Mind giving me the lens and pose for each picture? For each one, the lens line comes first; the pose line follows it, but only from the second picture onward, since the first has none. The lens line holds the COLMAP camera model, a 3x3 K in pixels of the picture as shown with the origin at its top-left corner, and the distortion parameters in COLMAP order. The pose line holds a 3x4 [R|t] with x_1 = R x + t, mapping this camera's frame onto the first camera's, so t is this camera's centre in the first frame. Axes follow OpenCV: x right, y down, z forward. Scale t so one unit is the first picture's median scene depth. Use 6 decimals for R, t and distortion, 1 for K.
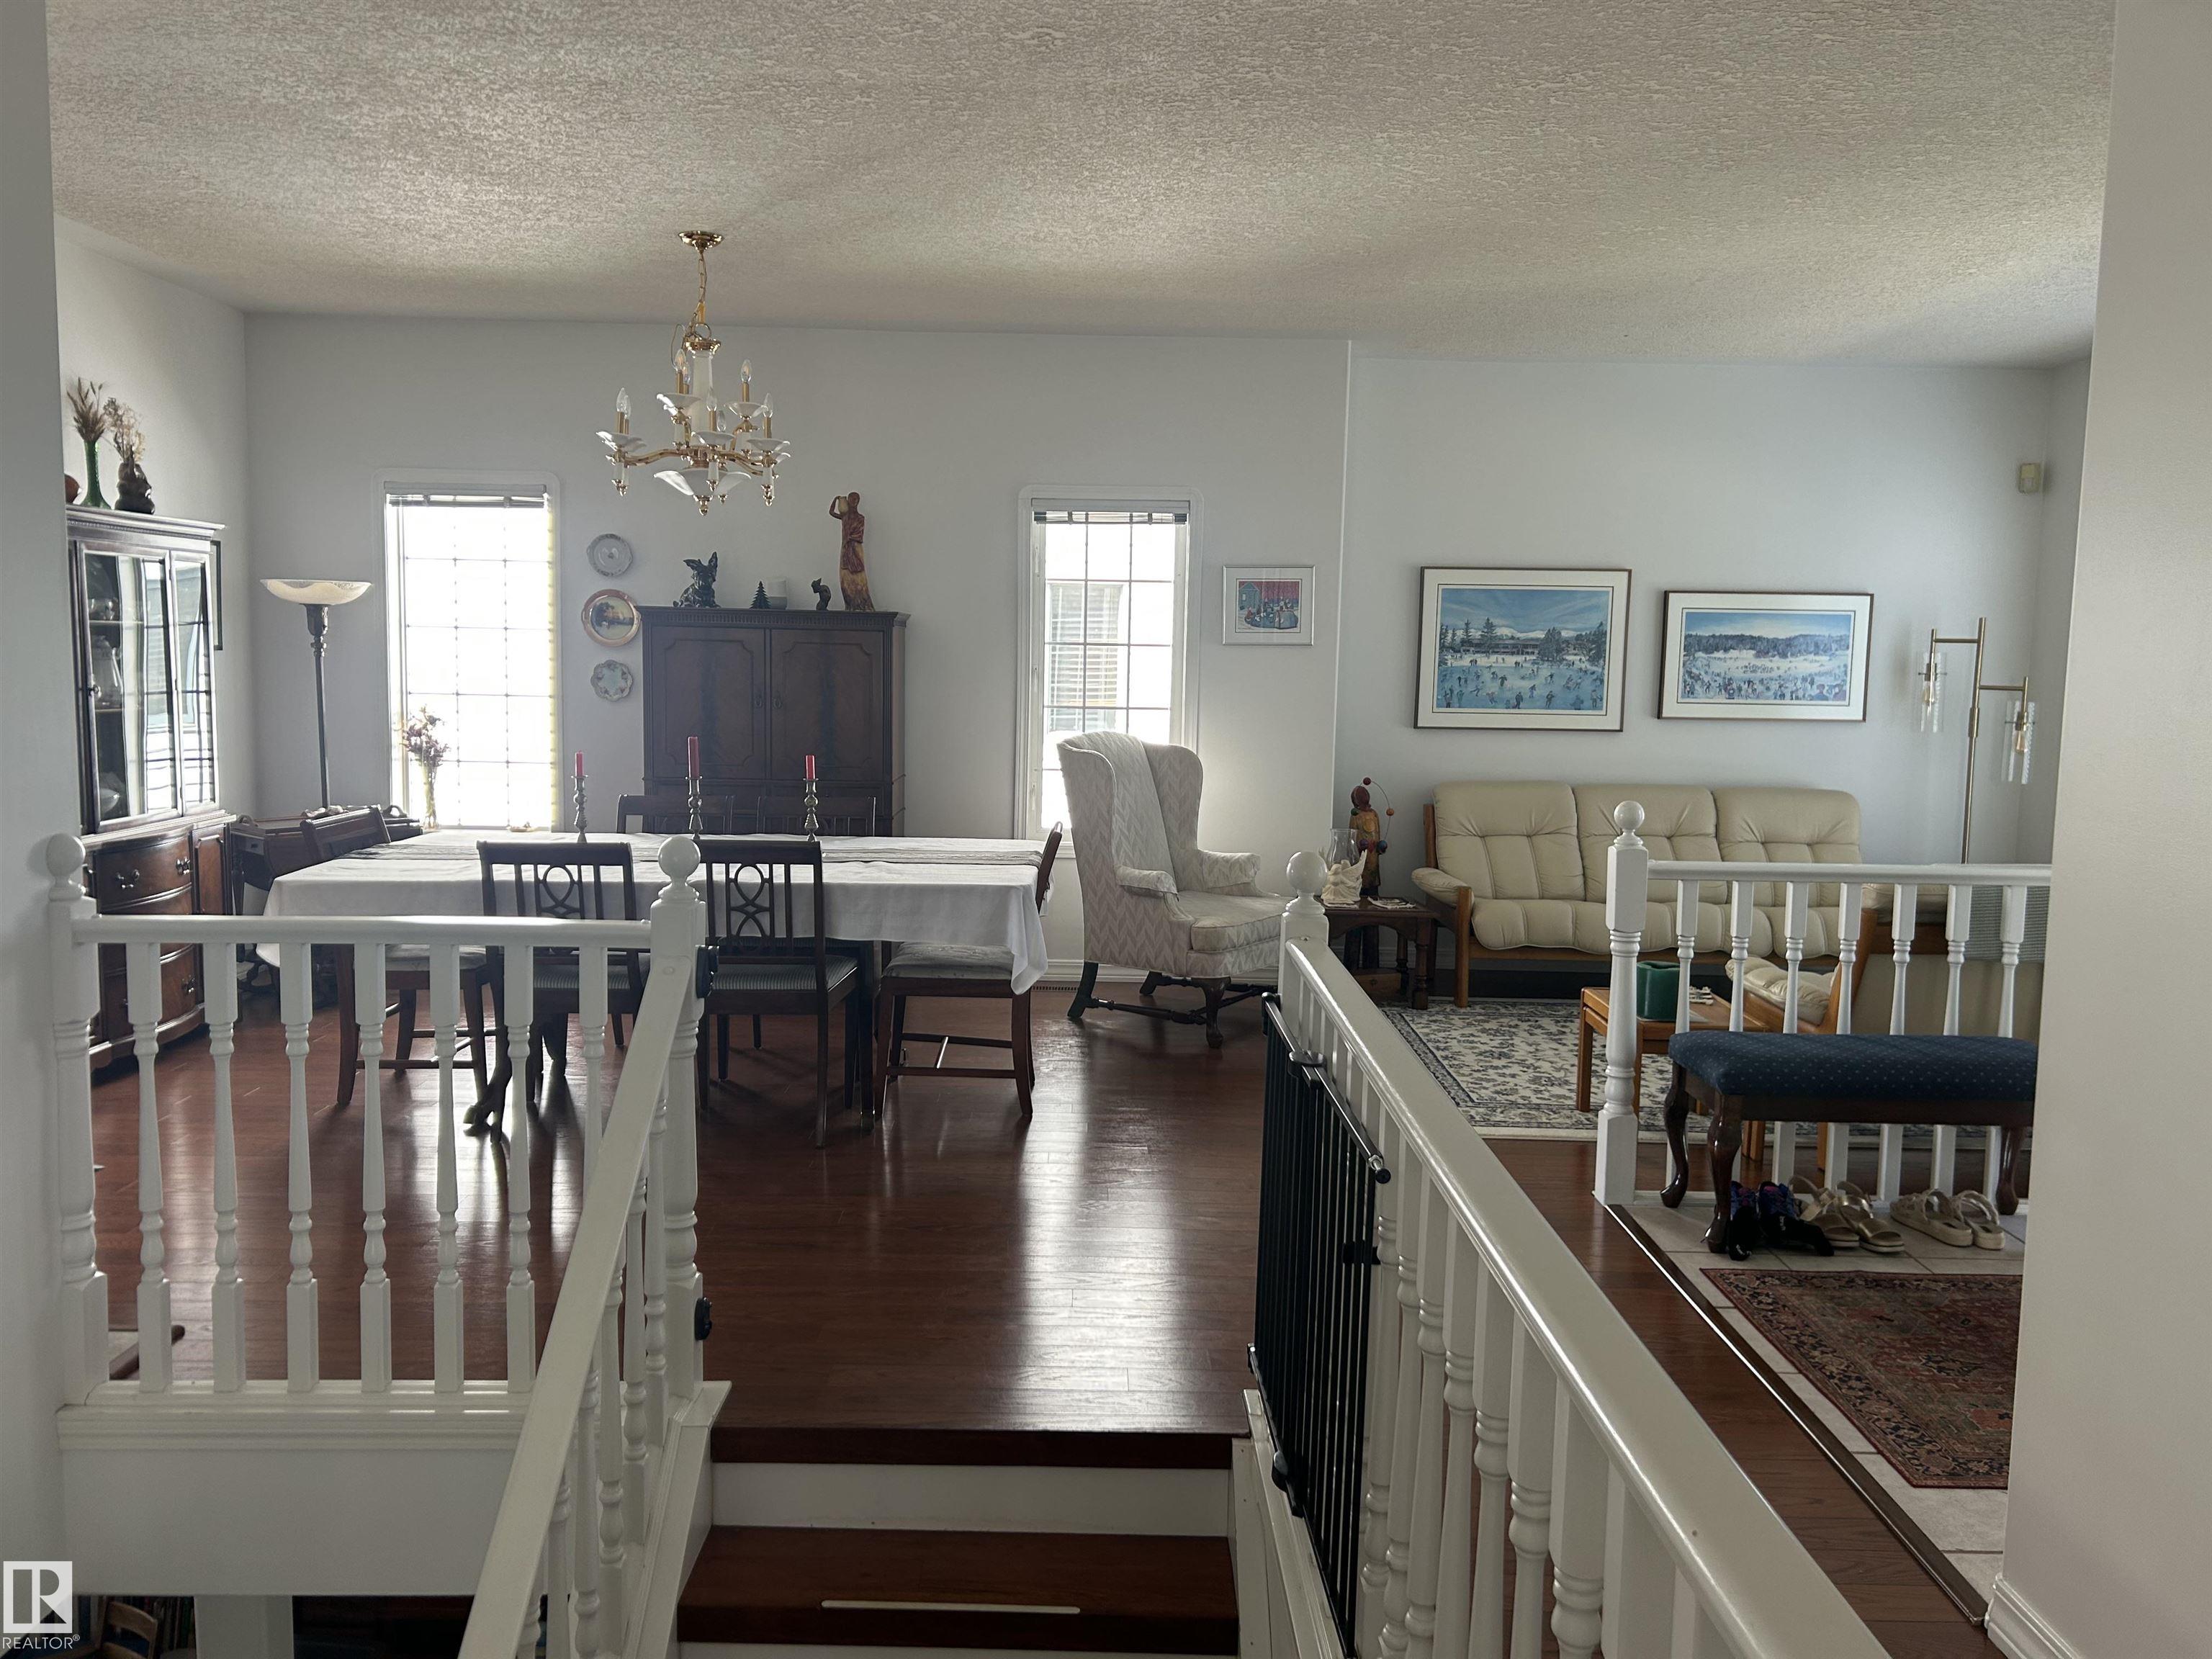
lens RADIAL K [[1657.1, 0, 1091.3], [0, 1657.1, 825.6], [0, 0, 1]] dist [0.095503, -0.130721]
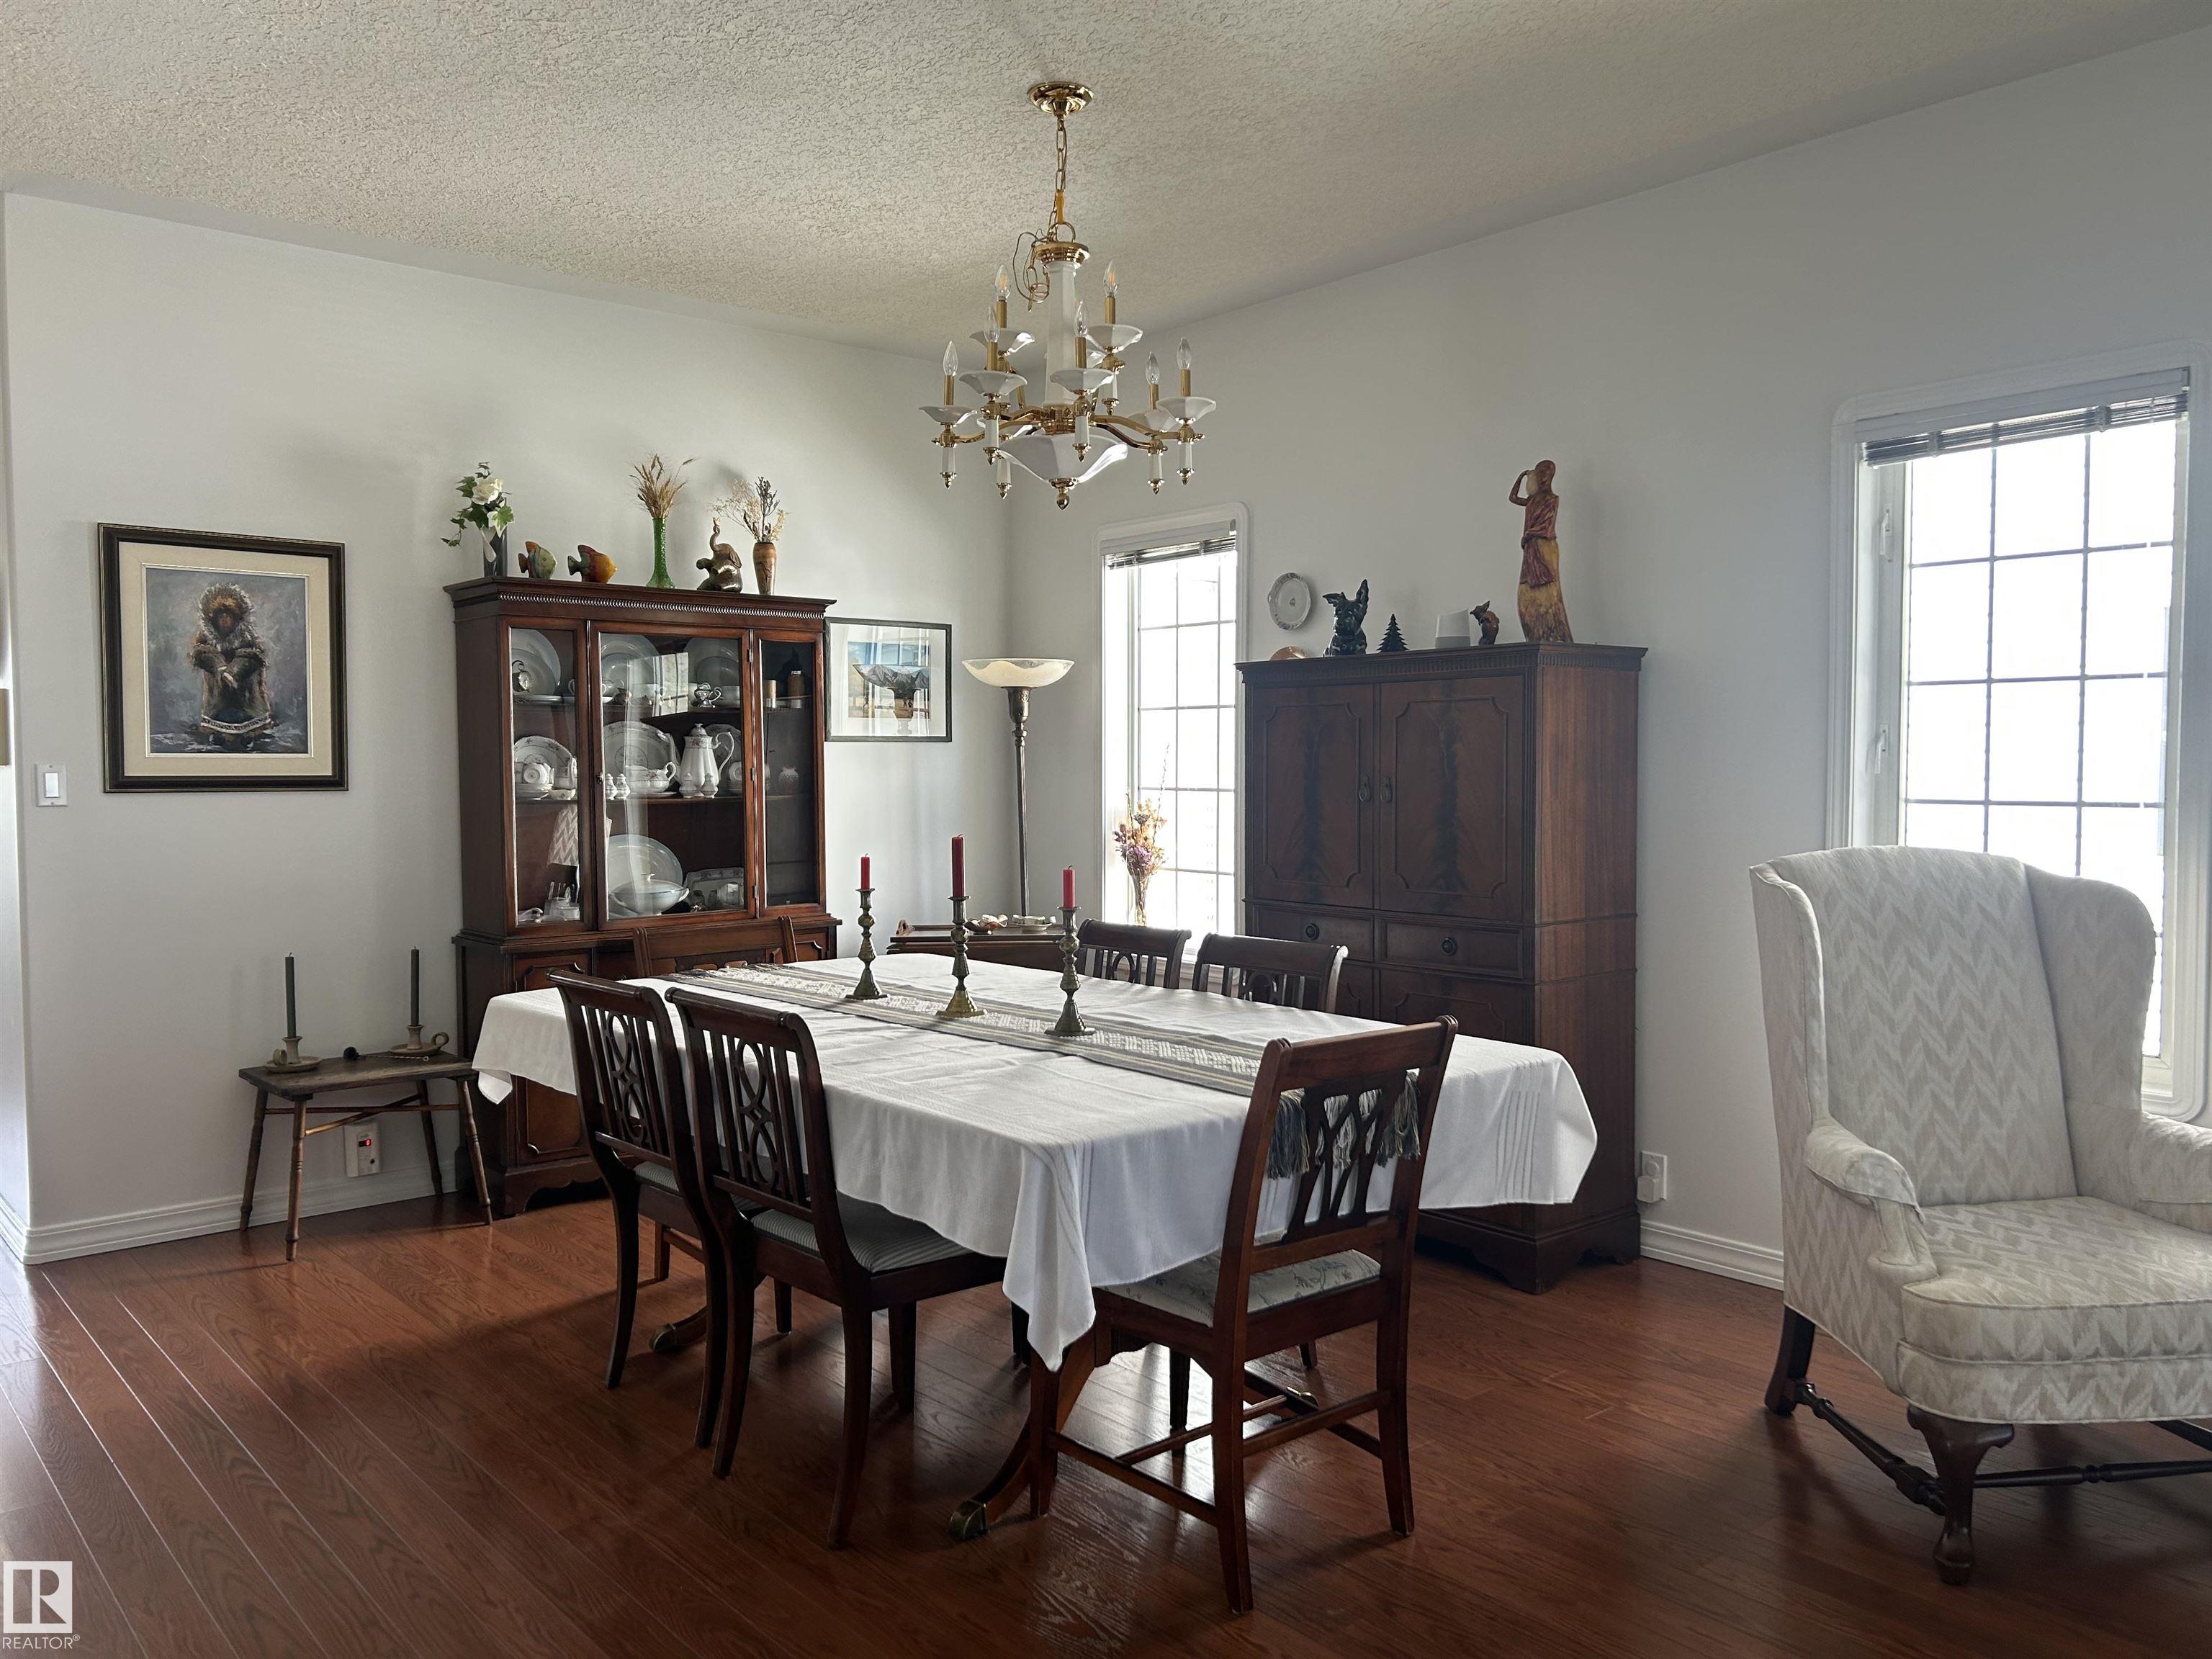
lens RADIAL K [[1657.1, 0, 1091.3], [0, 1657.1, 825.6], [0, 0, 1]] dist [0.095503, -0.130721]
pose [[0.644569, 0.009917, -0.764481, 0.219471], [-0.063984, 0.997108, -0.041013, -0.024555], [0.761864, 0.075350, 0.643340, 0.451063]]
